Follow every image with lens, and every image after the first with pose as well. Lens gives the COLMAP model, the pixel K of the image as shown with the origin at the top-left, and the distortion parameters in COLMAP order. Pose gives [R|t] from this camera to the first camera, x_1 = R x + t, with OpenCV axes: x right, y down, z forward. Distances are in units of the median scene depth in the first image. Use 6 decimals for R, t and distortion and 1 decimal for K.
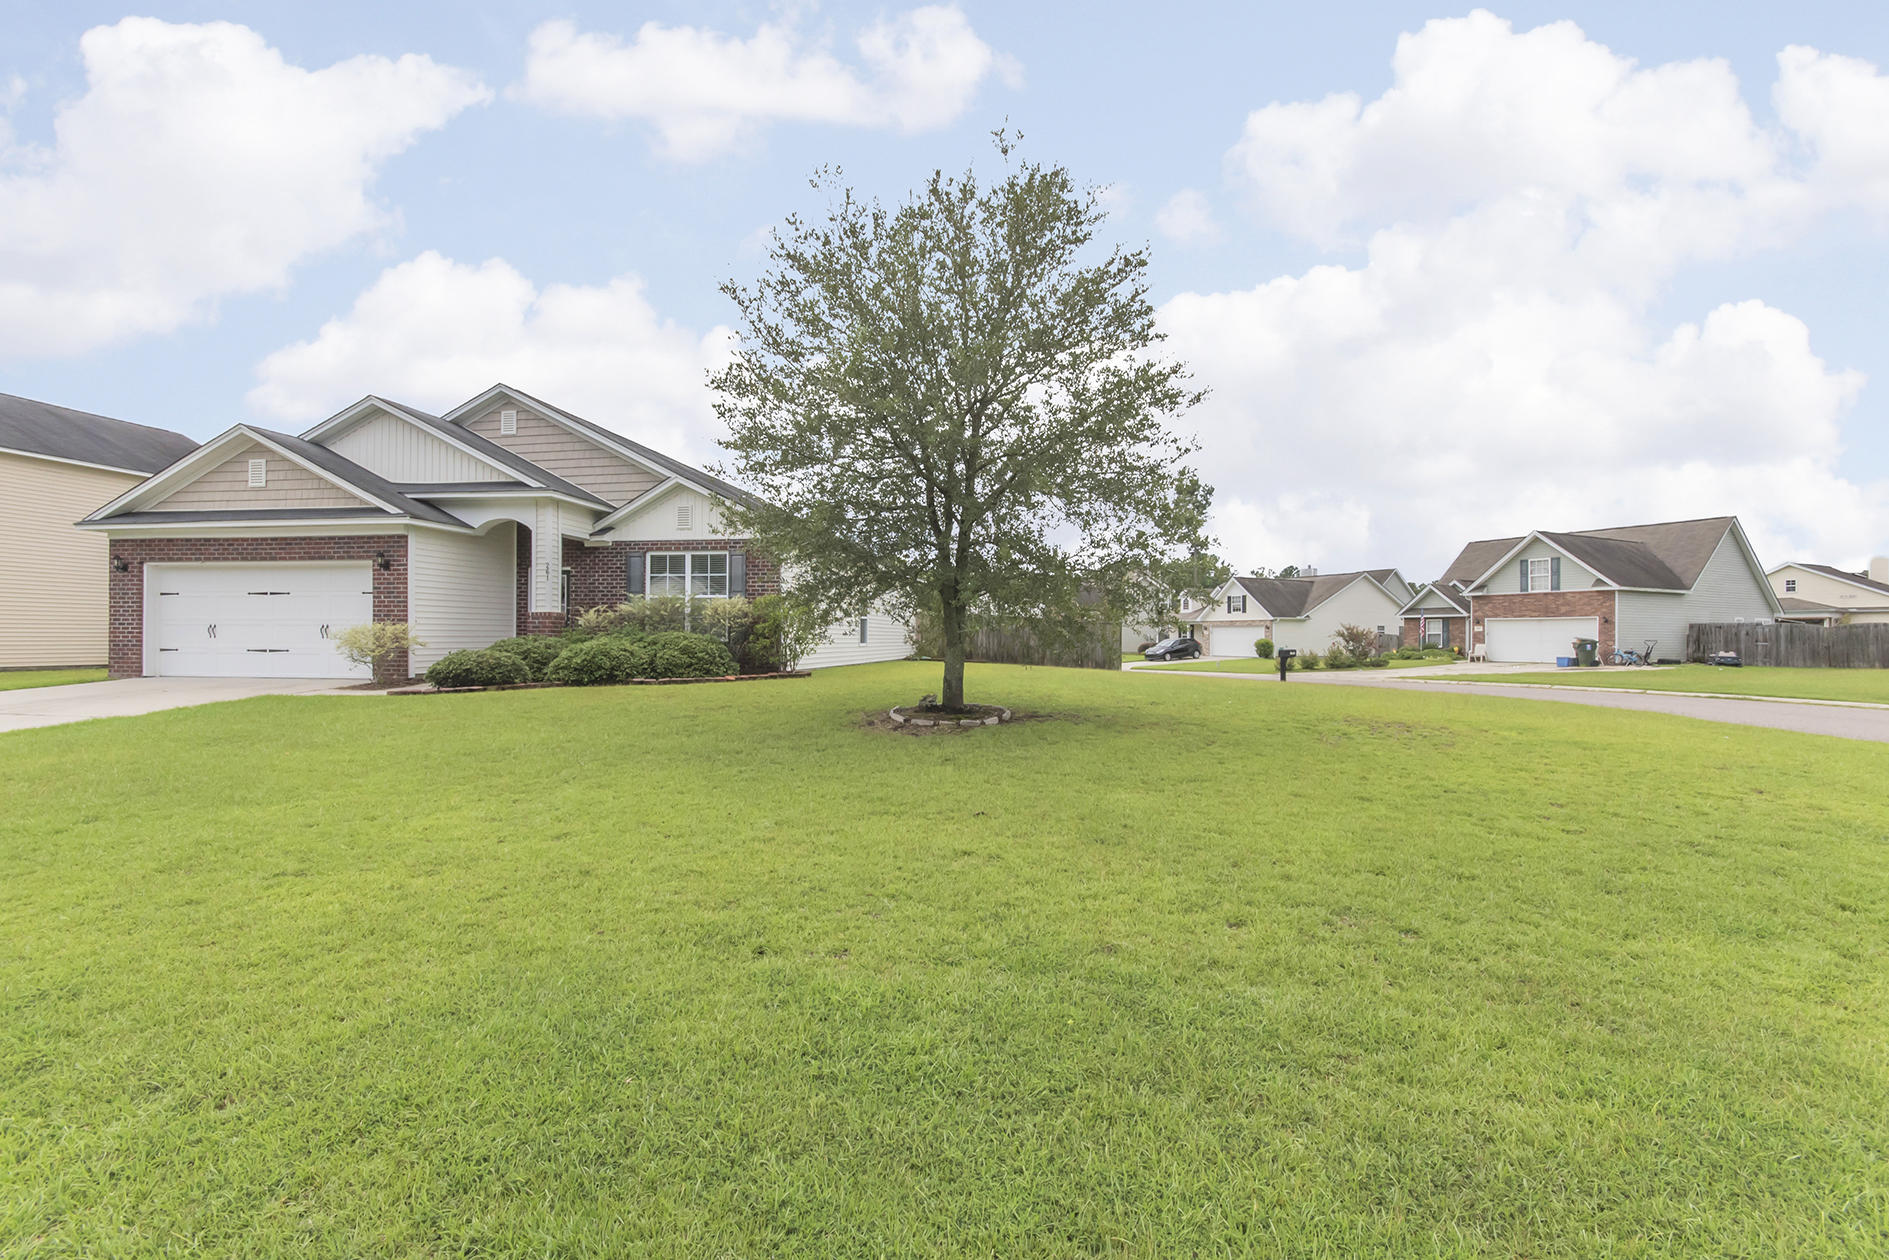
lens RADIAL K [[828.1, 0, 979.0], [0, 828.1, 608.8], [0, 0, 1]] dist [0.001932, 0.000061]
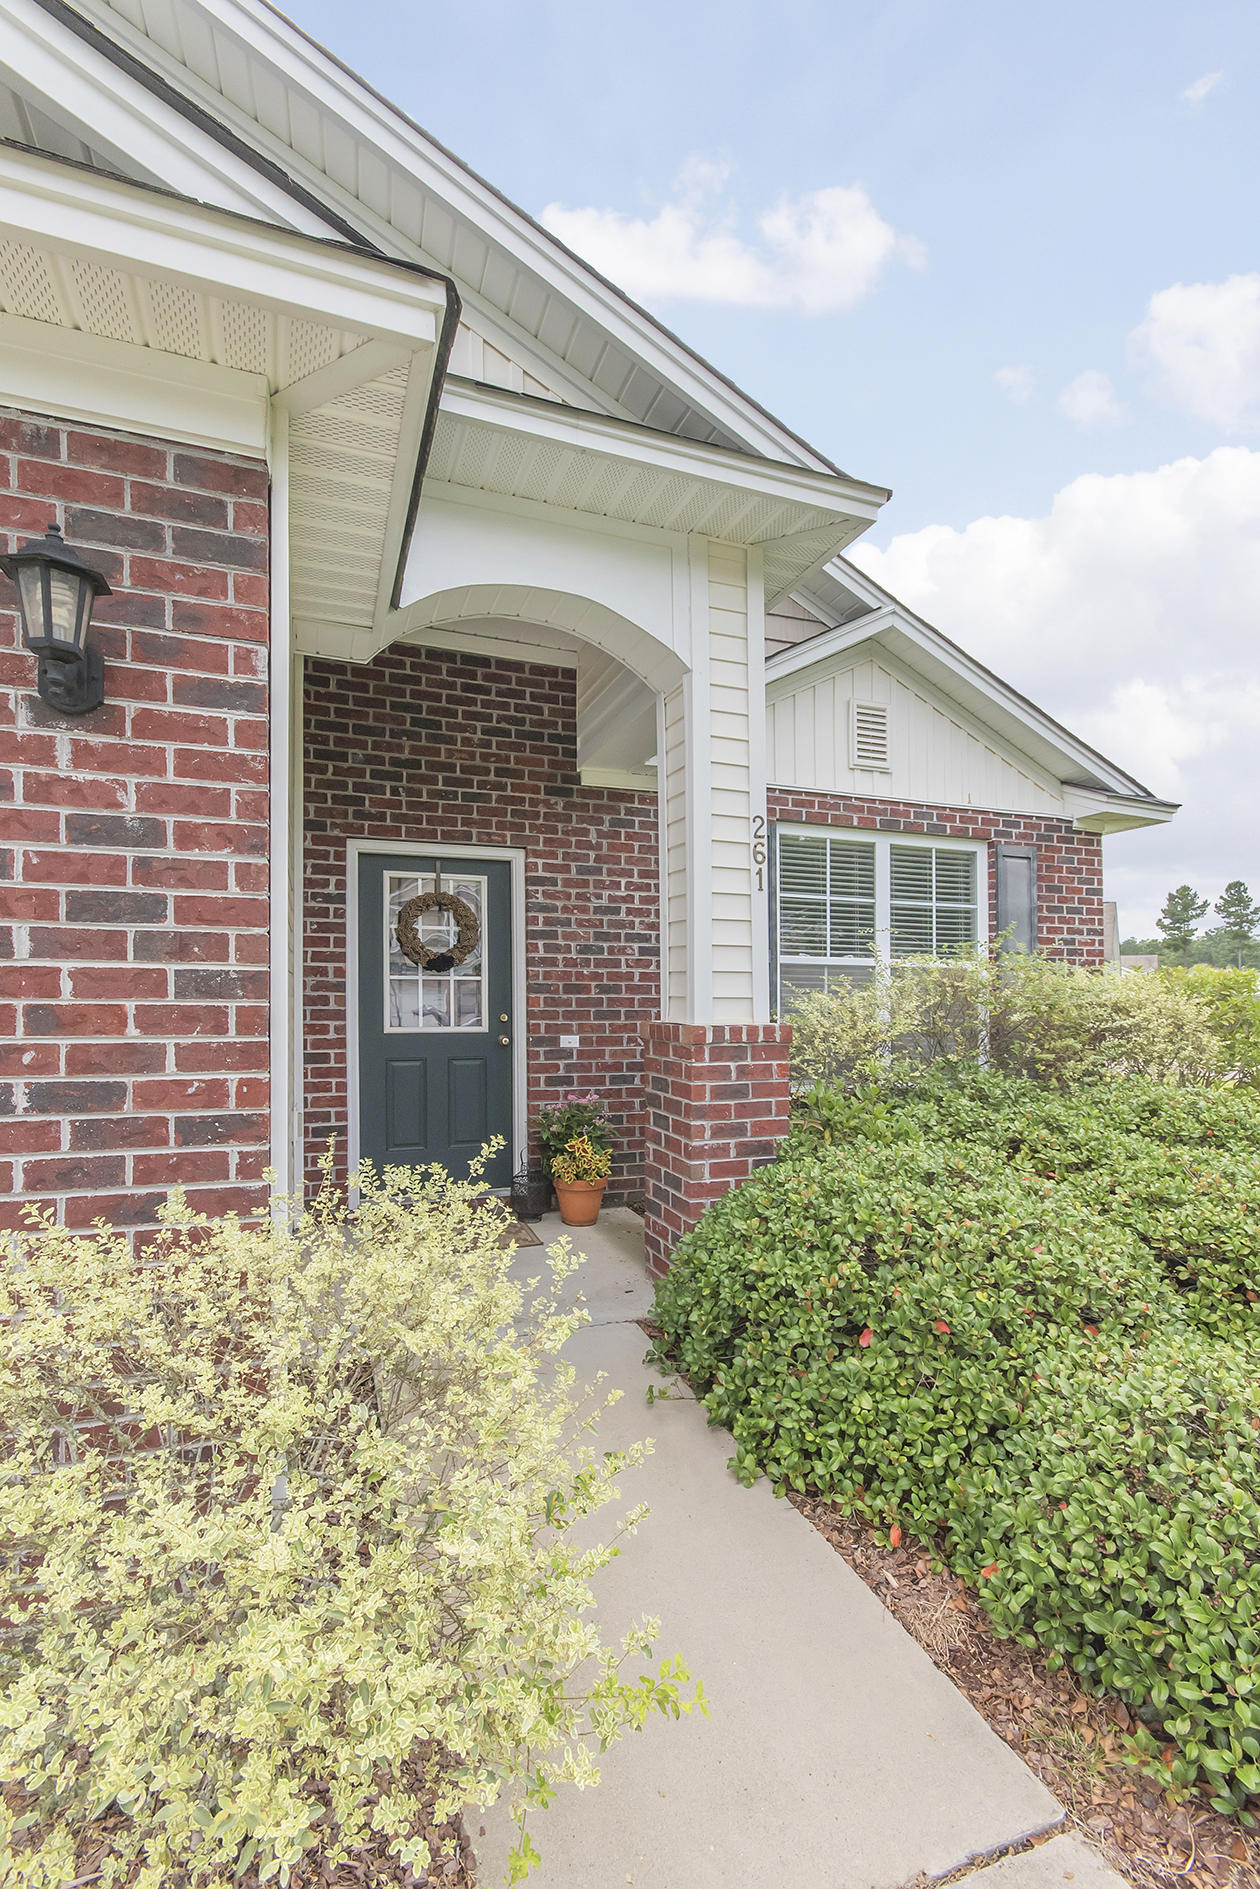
lens RADIAL K [[828.1, 0, 670.7], [0, 828.1, 1001.9], [0, 0, 1]] dist [0.001932, 0.000061]
pose [[0.867446, -0.002901, 0.497524, -0.606138], [-0.021039, 0.998875, 0.042506, -0.011305], [-0.497087, -0.047339, 0.866408, 0.739841]]
